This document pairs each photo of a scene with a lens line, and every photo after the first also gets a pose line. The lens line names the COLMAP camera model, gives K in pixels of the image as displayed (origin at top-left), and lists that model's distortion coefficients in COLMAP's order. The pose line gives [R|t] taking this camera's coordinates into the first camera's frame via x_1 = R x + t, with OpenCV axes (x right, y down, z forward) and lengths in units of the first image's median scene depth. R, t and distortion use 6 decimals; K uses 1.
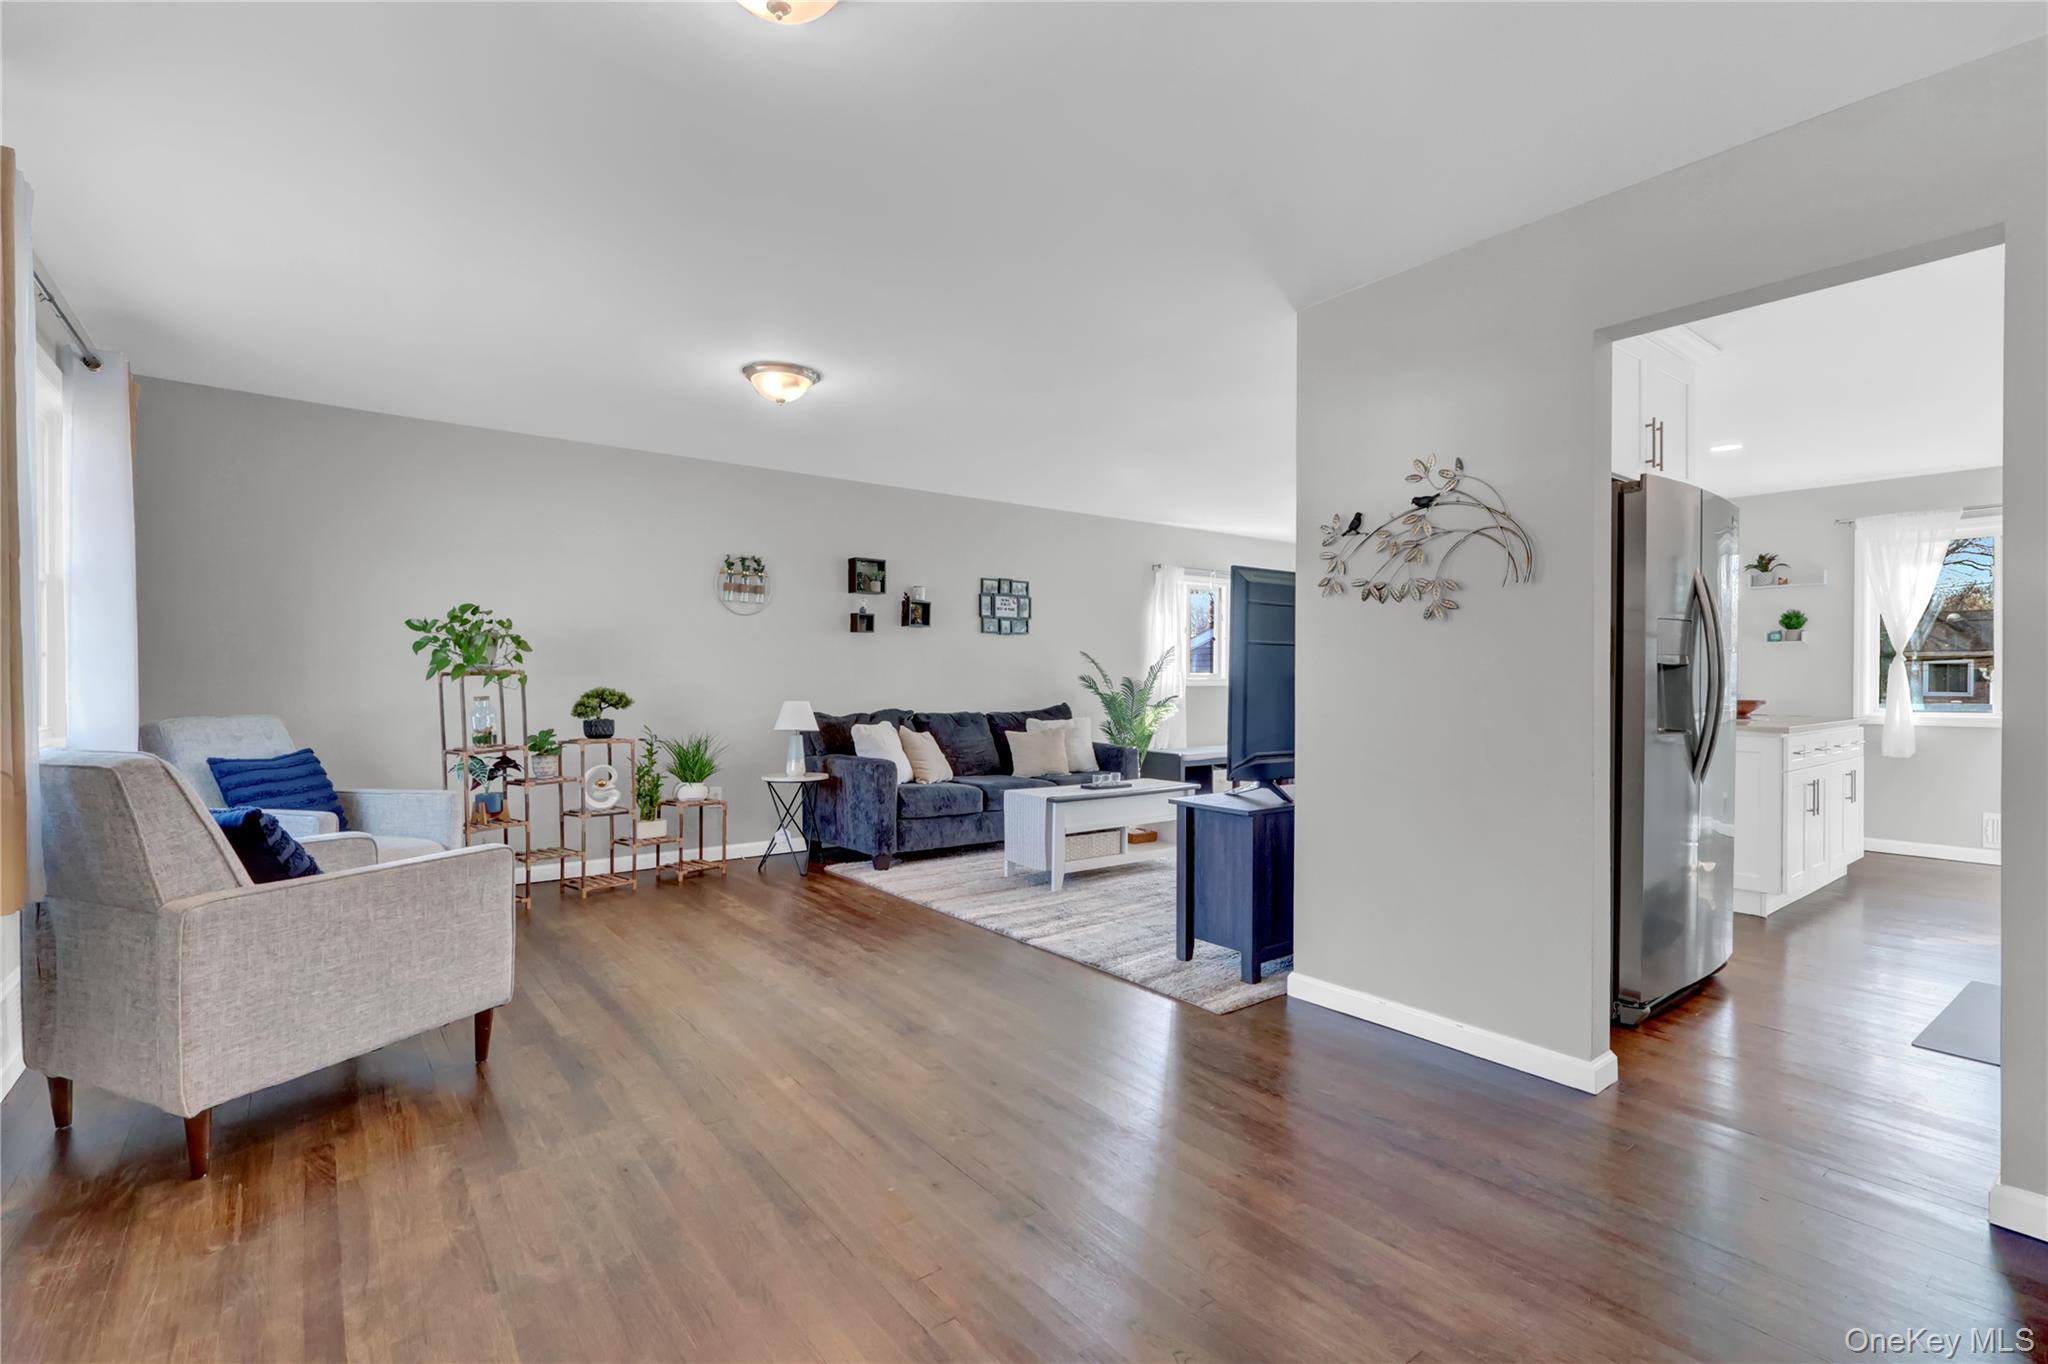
lens RADIAL K [[938.3, 0, 1024.0], [0, 938.3, 682.0], [0, 0, 1]] dist [-0.000086, 0.000305]
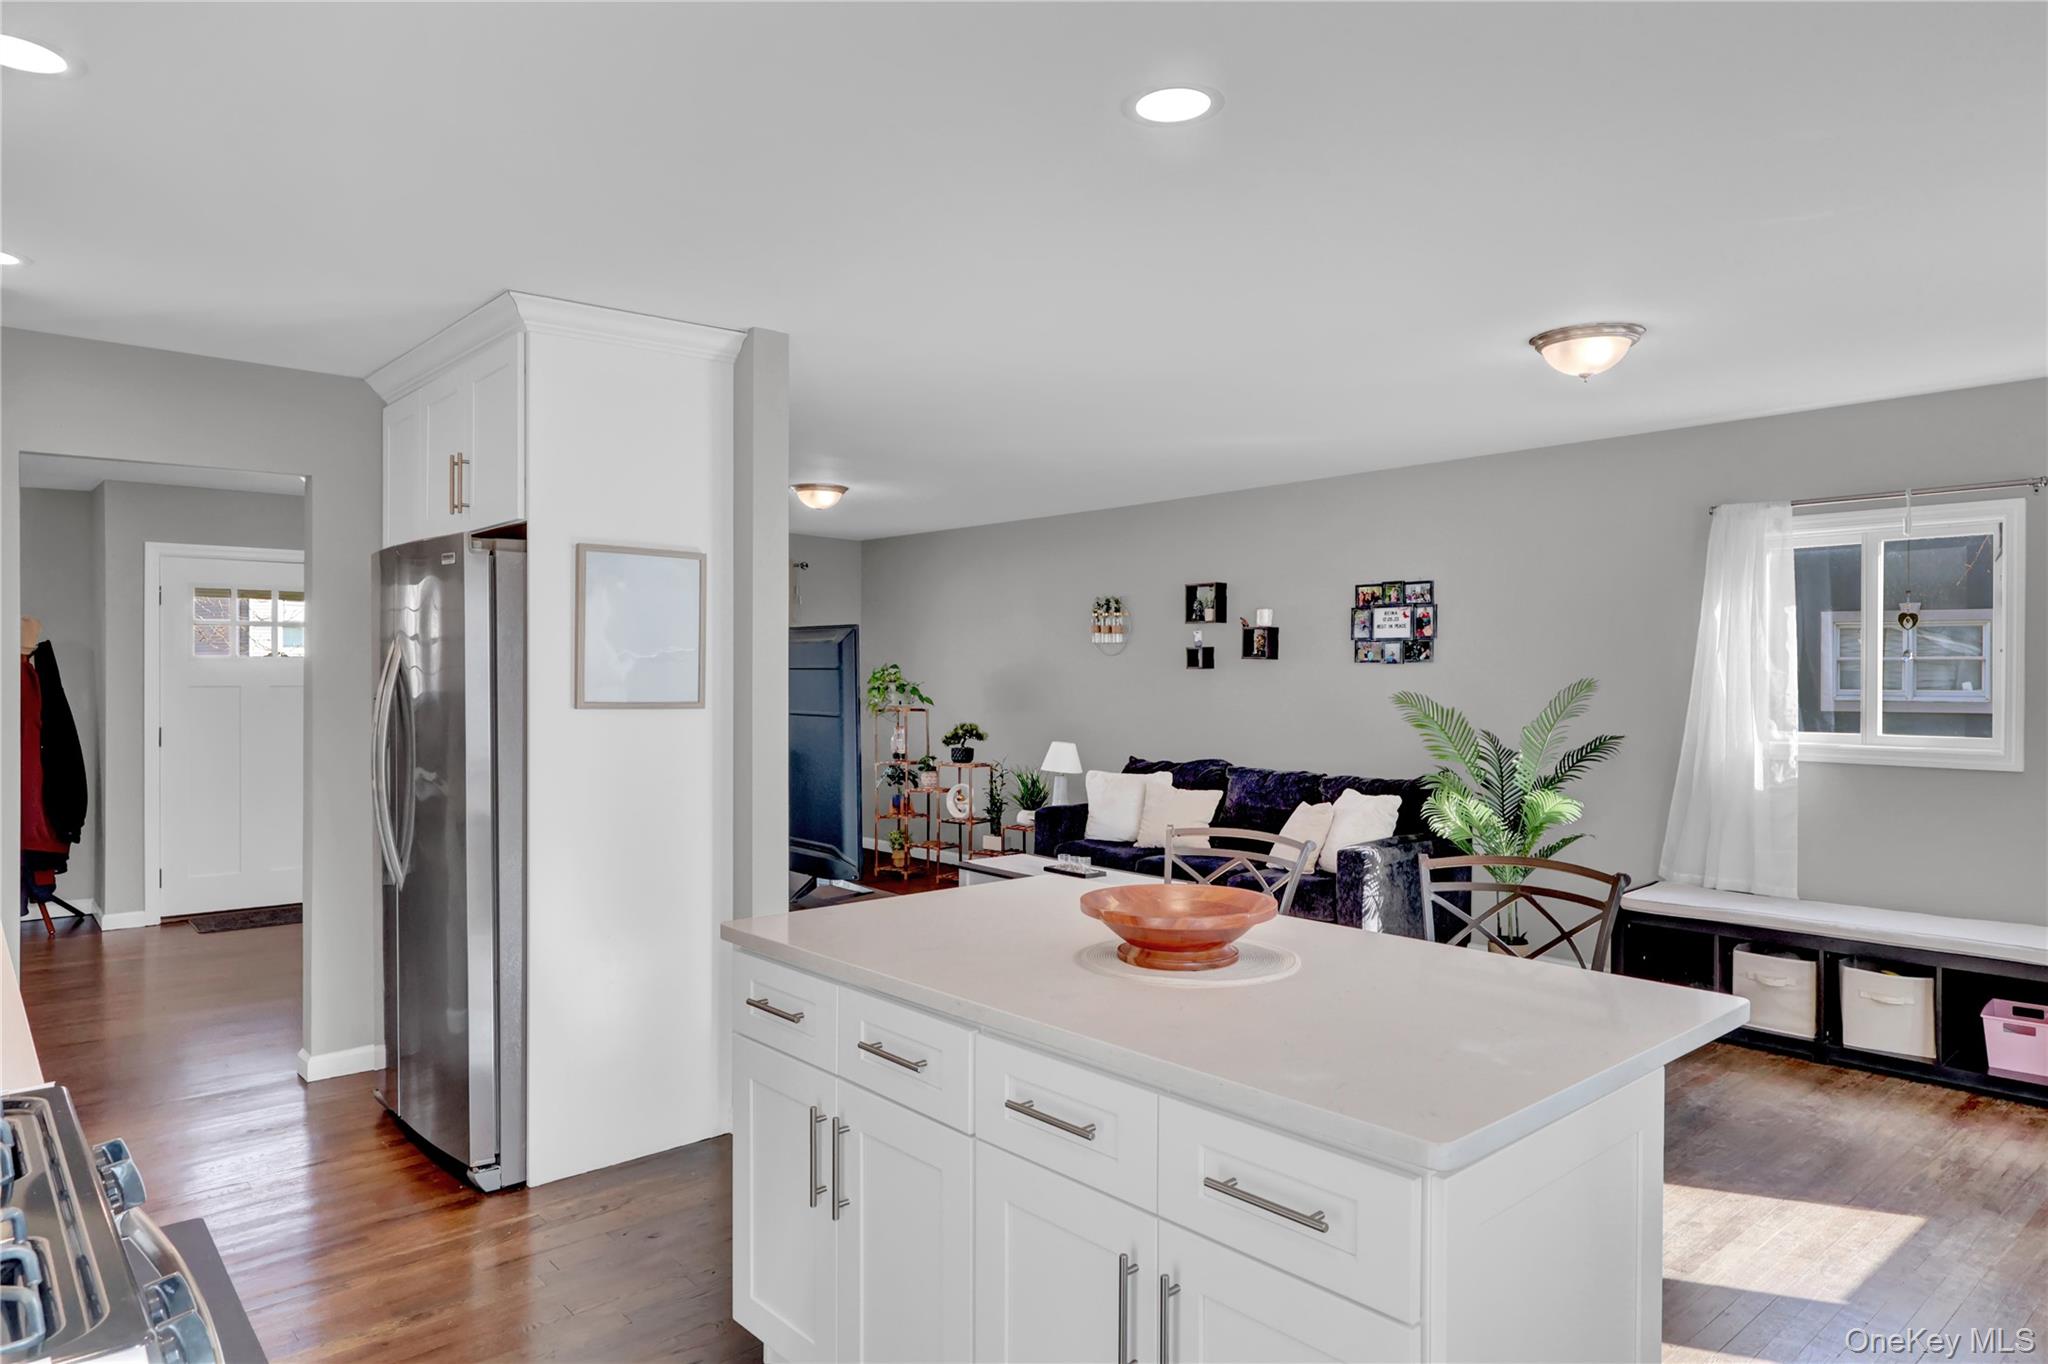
lens RADIAL K [[1254.9, 0, 1024.0], [0, 1254.9, 682.0], [0, 0, 1]] dist [0.000556, 0.000023]
pose [[0.065925, 0.000689, -0.997824, 1.063430], [-0.011504, 0.999934, -0.000070, -0.042378], [0.997758, 0.011484, 0.065929, 0.831418]]
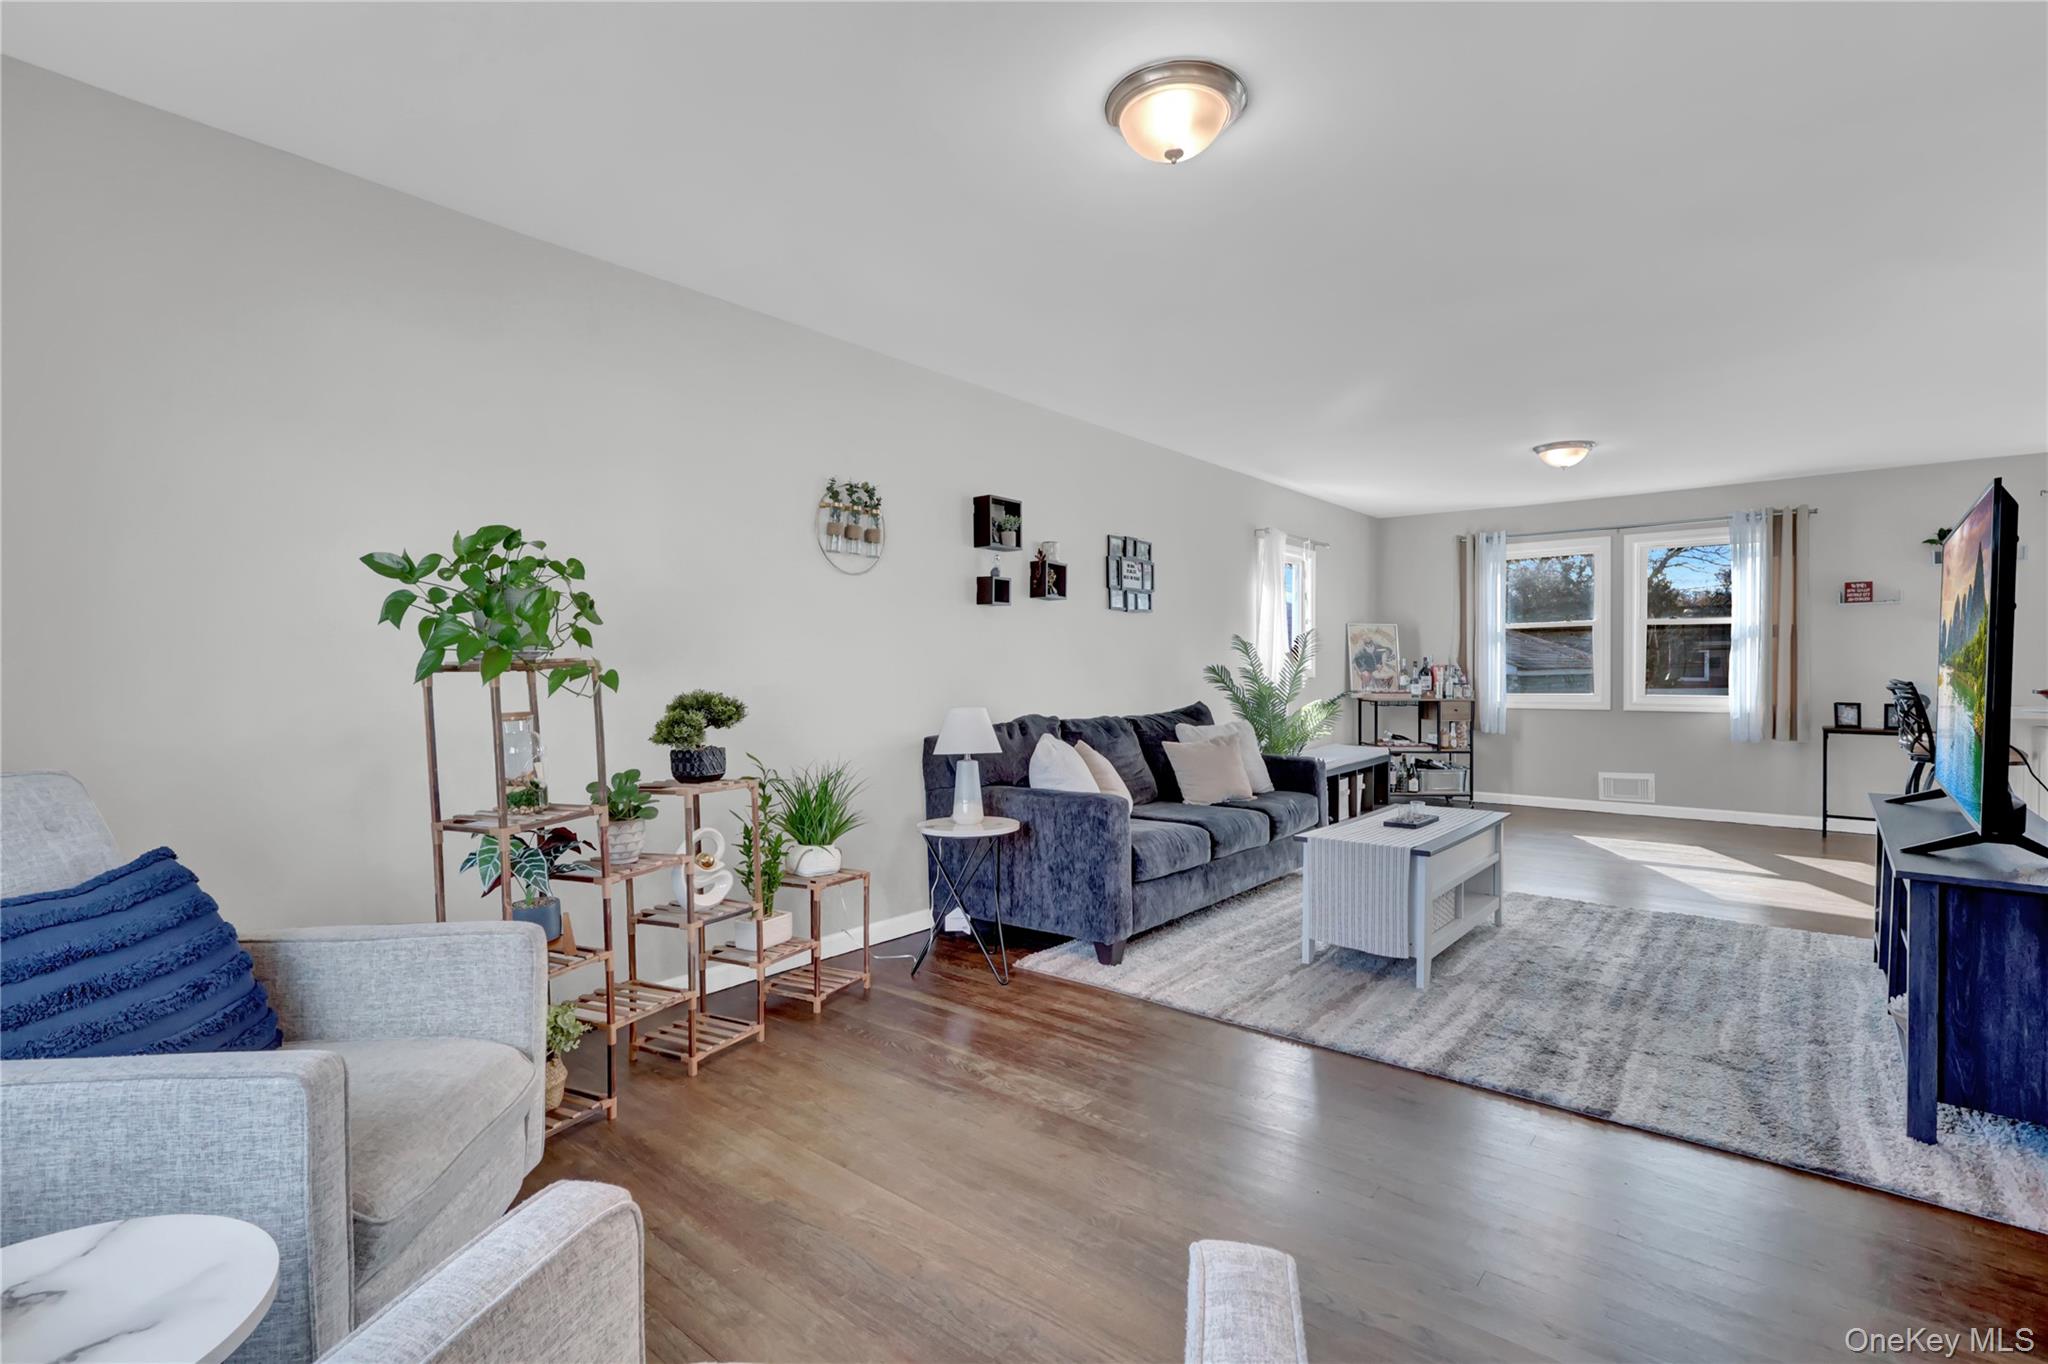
lens RADIAL K [[938.3, 0, 1024.0], [0, 938.3, 682.0], [0, 0, 1]] dist [-0.000086, 0.000305]
pose [[0.975520, -0.009106, 0.219723, -0.330632], [0.007052, 0.999924, 0.010129, -0.003192], [-0.219798, -0.008331, 0.975510, 0.350704]]
